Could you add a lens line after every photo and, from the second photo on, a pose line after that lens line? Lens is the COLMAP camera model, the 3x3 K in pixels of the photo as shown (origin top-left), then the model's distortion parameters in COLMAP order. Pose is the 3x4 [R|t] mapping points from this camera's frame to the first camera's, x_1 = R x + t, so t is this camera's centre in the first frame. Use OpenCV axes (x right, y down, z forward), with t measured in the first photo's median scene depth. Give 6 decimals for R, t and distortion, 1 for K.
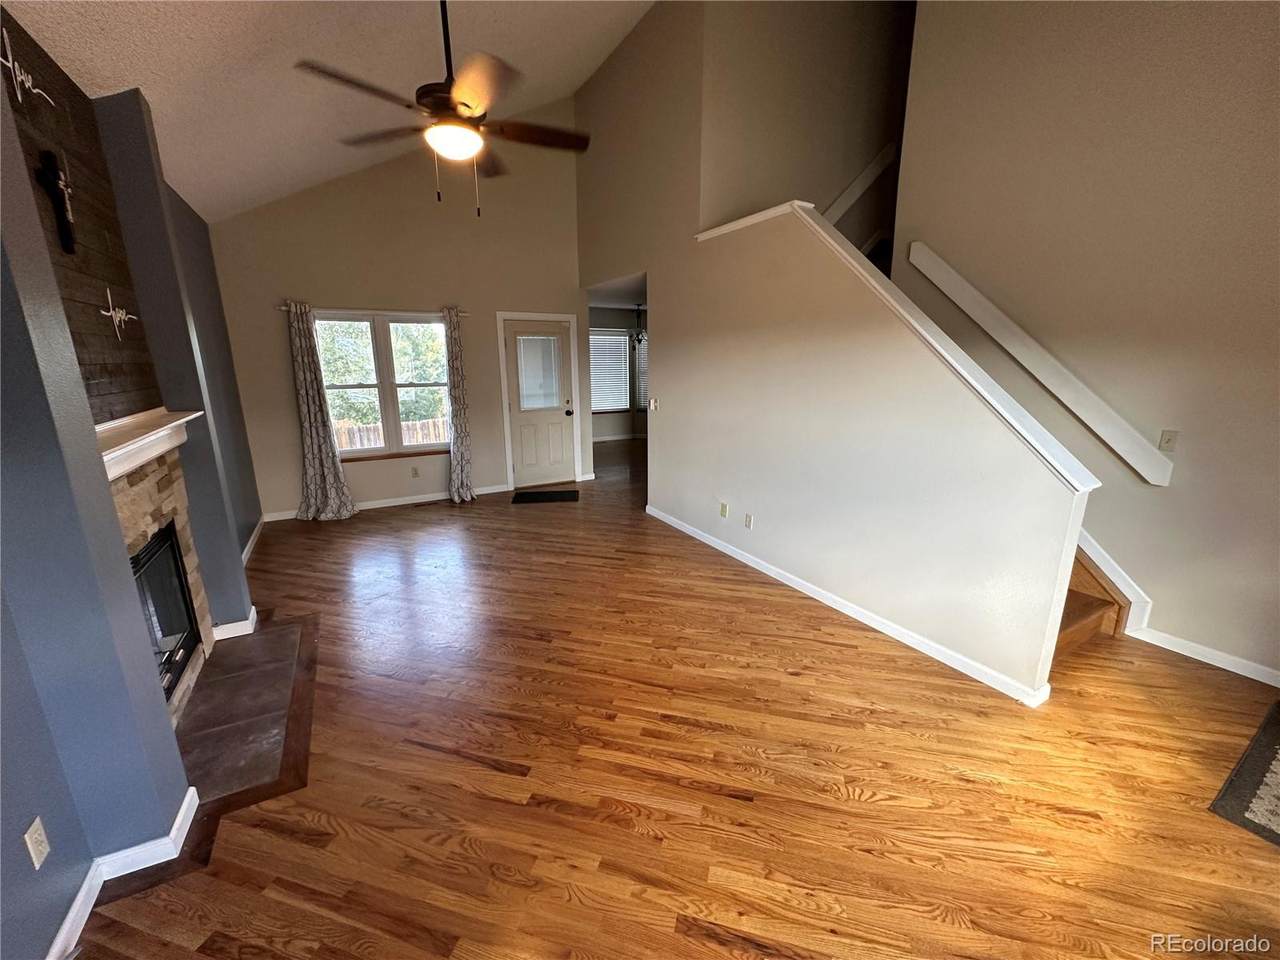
lens RADIAL K [[517.7, 0, 640.0], [0, 517.7, 480.0], [0, 0, 1]] dist [-0.002867, -0.000034]
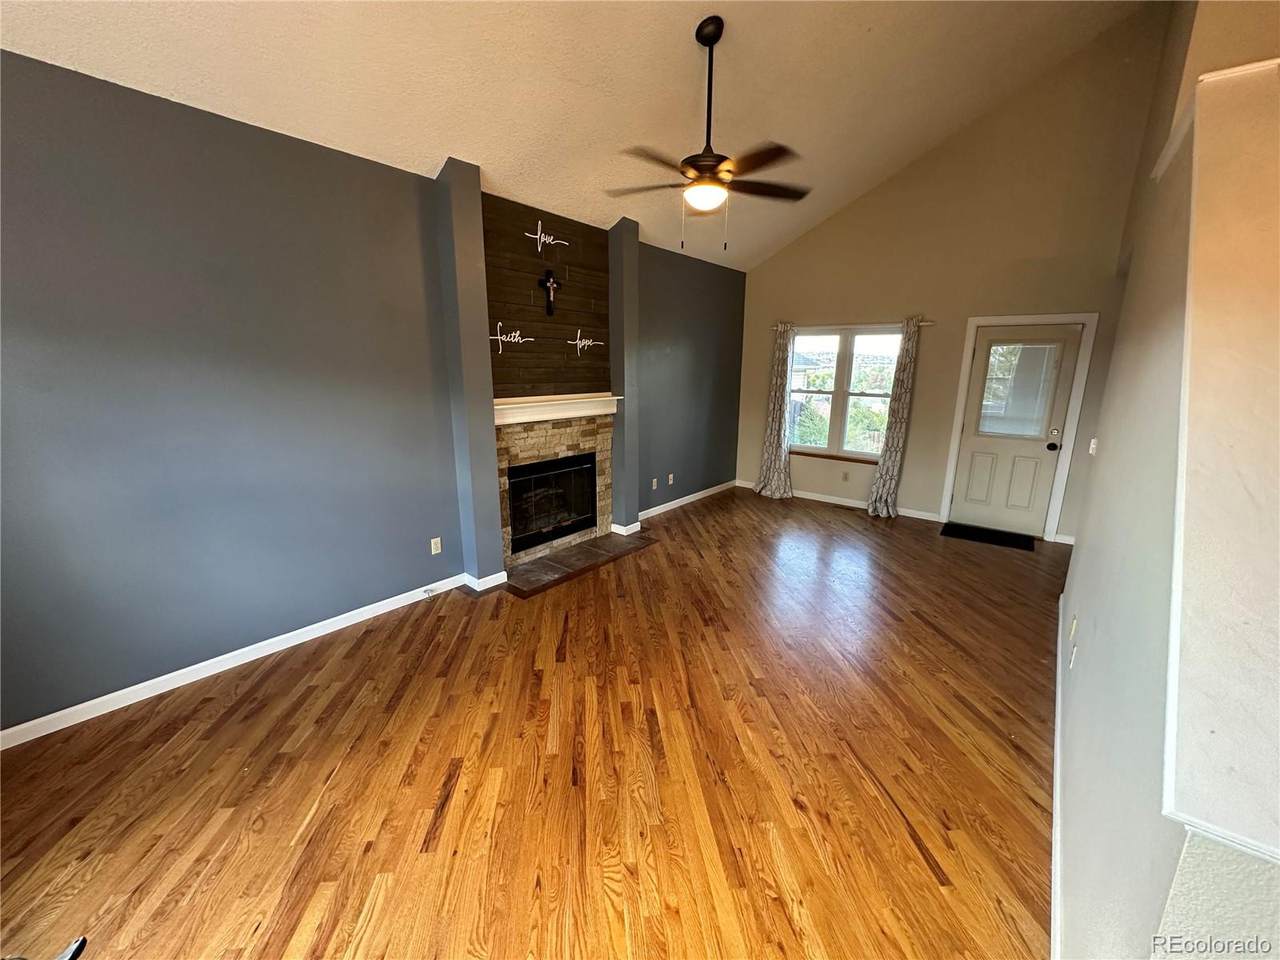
lens RADIAL K [[517.7, 0, 640.0], [0, 517.7, 480.0], [0, 0, 1]] dist [-0.002867, -0.000034]
pose [[0.352090, 0.213748, -0.911232, 0.885453], [-0.229934, 0.963492, 0.137162, -0.130340], [0.907283, 0.161230, 0.388384, 0.490481]]
